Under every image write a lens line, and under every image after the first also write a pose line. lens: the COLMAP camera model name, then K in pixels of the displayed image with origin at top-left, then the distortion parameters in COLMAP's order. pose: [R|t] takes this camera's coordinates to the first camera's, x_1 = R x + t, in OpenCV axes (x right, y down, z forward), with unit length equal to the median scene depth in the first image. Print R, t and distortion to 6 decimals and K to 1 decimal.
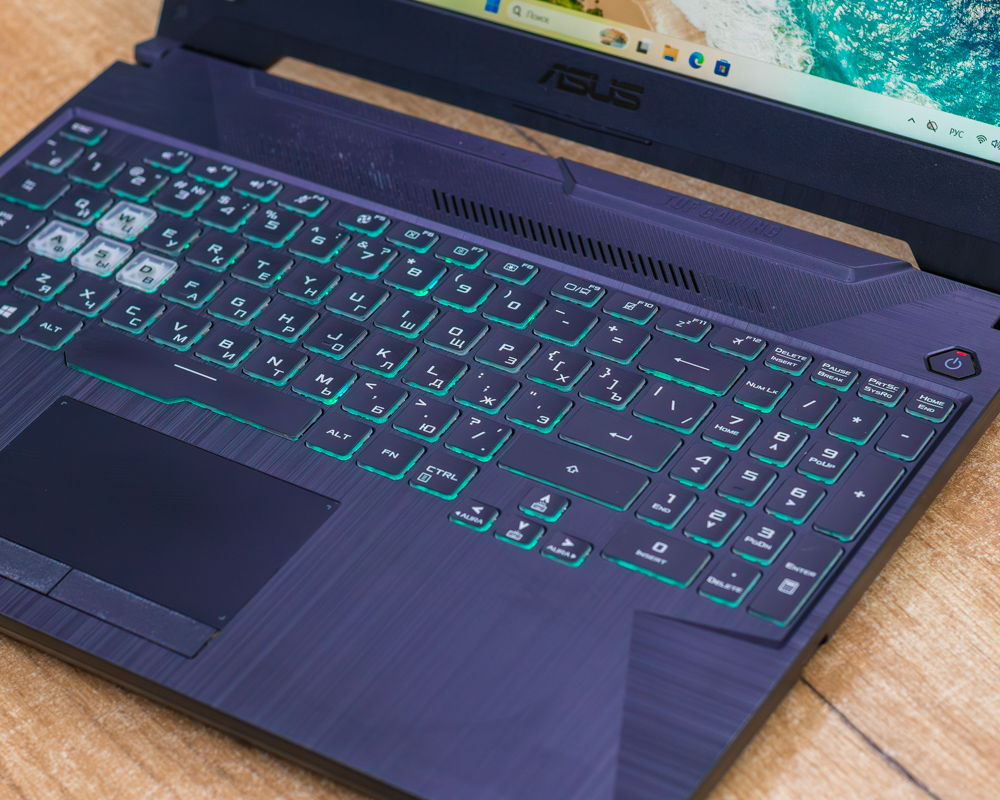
lens RADIAL K [[2910.9, 0, 500.0], [0, 2910.9, 400.0], [0, 0, 1]] dist [-0.134928, -0.243763]
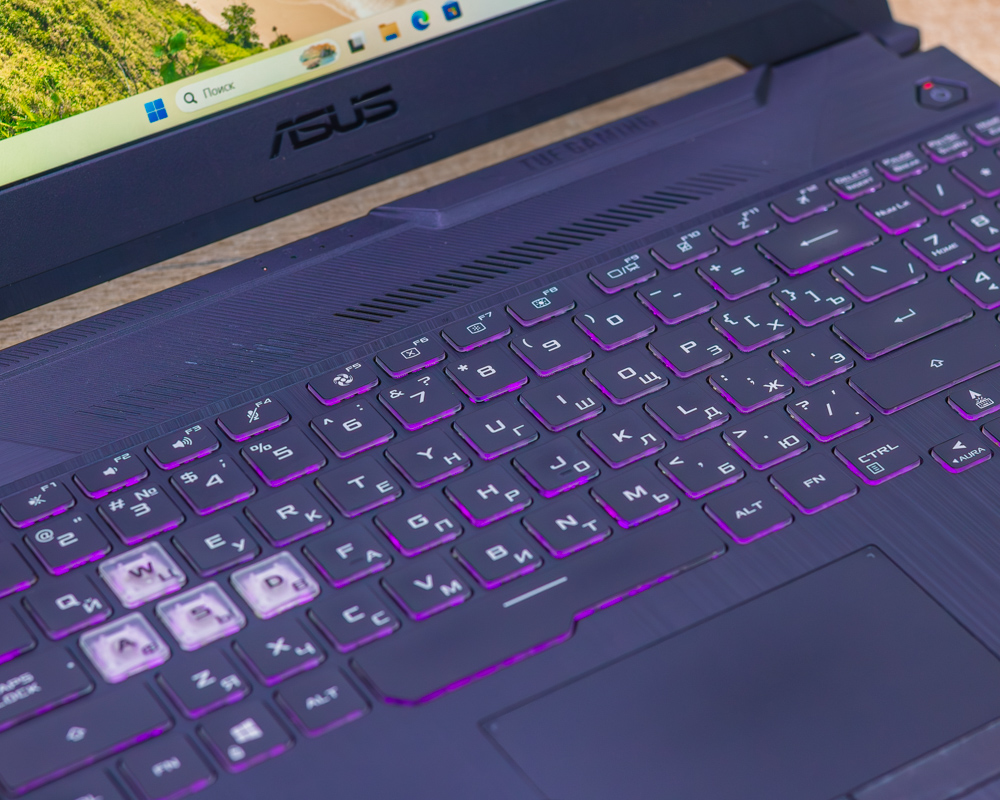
lens RADIAL K [[2910.9, 0, 500.0], [0, 2910.9, 400.0], [0, 0, 1]] dist [-0.134928, -0.243763]
pose [[0.417882, -0.506034, 0.754522, -0.602146], [0.563512, 0.795821, 0.221638, -0.203221], [-0.712621, 0.332564, 0.617716, 0.521248]]
